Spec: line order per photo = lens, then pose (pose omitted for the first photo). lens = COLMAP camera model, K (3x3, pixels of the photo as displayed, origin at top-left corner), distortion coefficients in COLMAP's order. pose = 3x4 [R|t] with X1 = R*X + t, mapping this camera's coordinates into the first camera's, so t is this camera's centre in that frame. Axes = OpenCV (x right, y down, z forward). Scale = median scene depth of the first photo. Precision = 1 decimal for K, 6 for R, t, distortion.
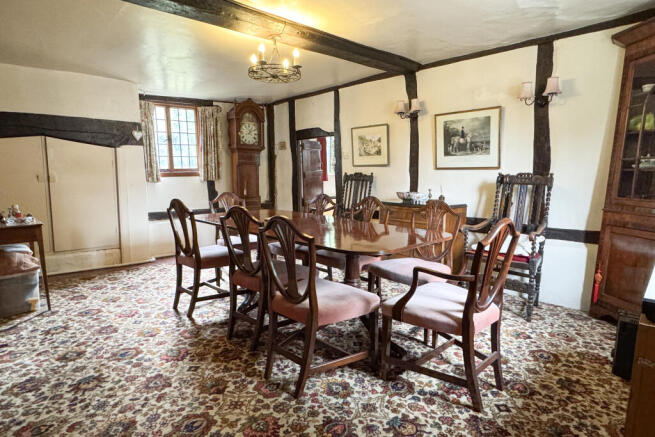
lens RADIAL K [[403.1, 0, 327.5], [0, 403.1, 218.5], [0, 0, 1]] dist [-0.008860, -0.001260]
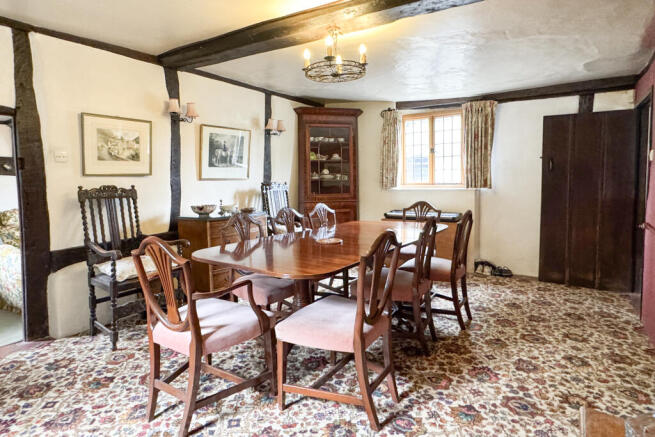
lens RADIAL K [[382.5, 0, 327.8], [0, 382.5, 201.6], [0, 0, 1]] dist [-0.004625, -0.001028]
pose [[-0.266558, -0.063981, 0.961693, -1.035588], [0.109600, 0.989310, 0.096197, -0.185224], [-0.957567, 0.131044, -0.256696, 1.404674]]
